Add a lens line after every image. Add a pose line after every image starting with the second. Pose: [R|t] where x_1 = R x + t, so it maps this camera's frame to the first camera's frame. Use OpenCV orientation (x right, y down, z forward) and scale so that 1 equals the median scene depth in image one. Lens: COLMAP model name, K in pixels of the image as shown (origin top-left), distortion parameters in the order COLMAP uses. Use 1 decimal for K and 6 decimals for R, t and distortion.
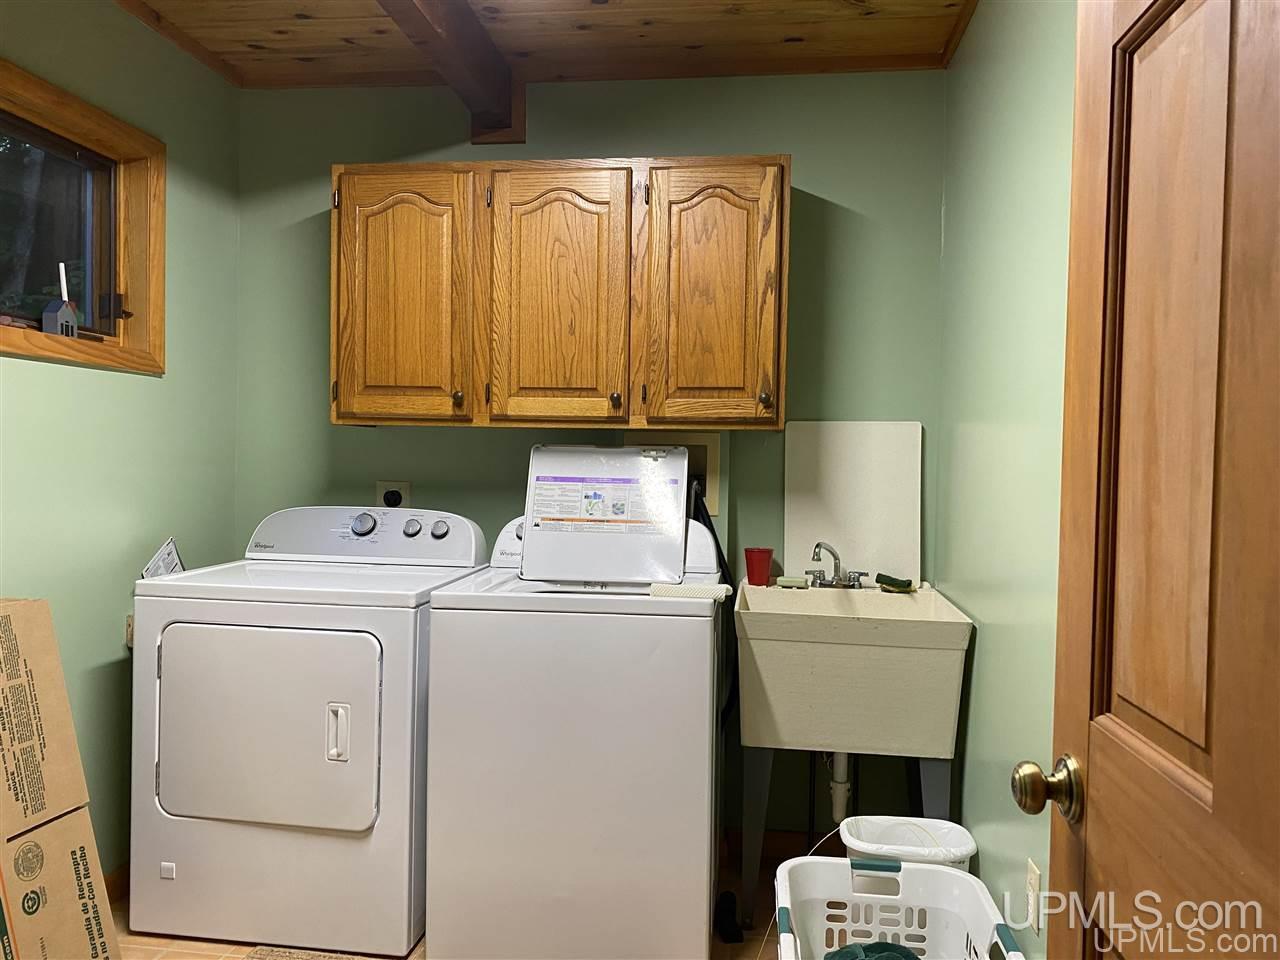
lens RADIAL K [[967.7, 0, 644.0], [0, 967.7, 474.1], [0, 0, 1]] dist [0.054577, -0.087144]
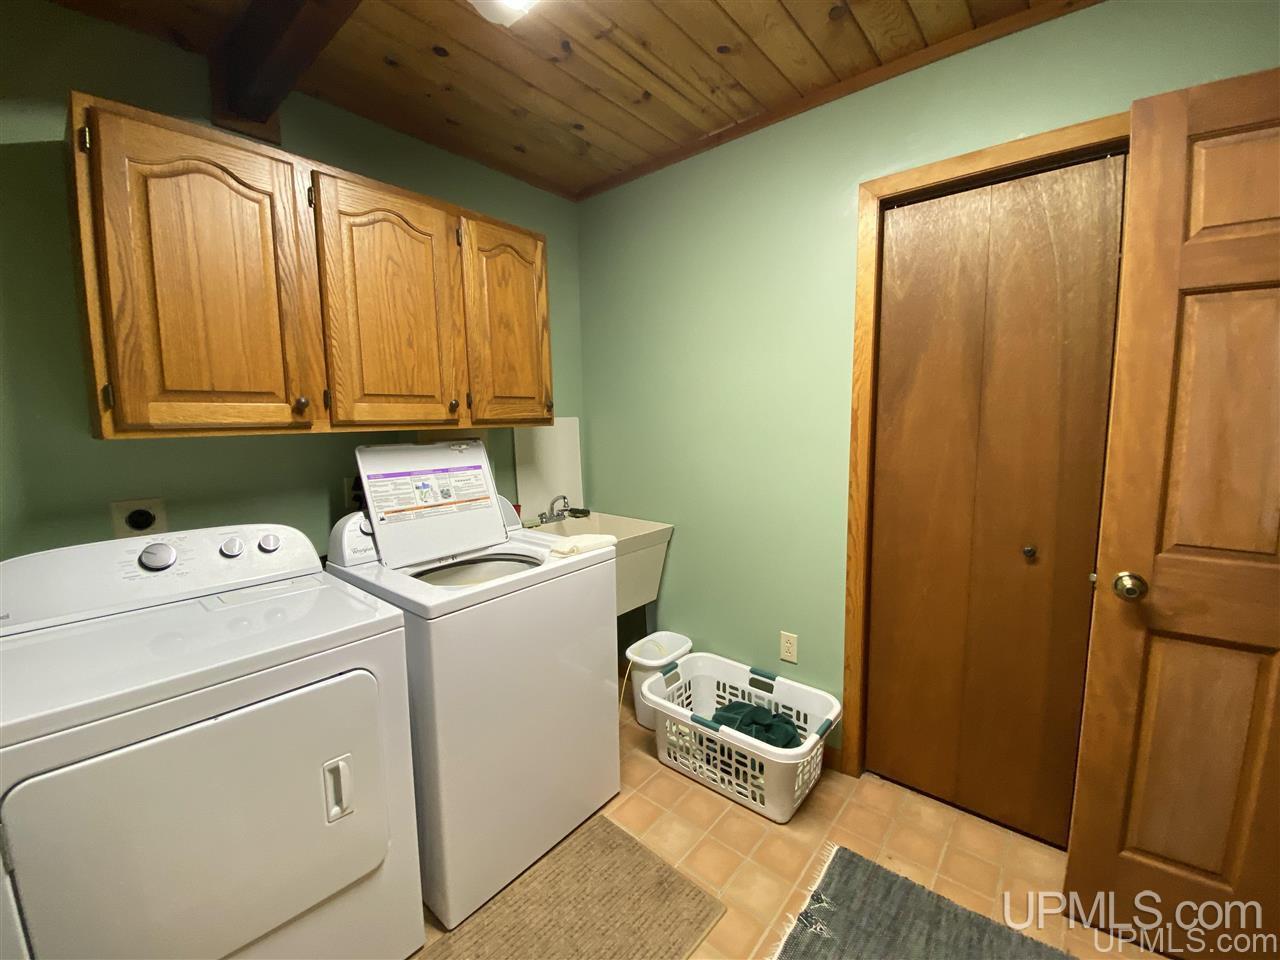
lens RADIAL K [[512.5, 0, 637.3], [0, 512.5, 477.5], [0, 0, 1]] dist [0.024108, -0.022811]
pose [[0.555905, -0.120235, 0.822504, -0.435581], [0.045810, 0.992411, 0.114110, -0.049560], [-0.829983, -0.025756, 0.557194, 0.435813]]
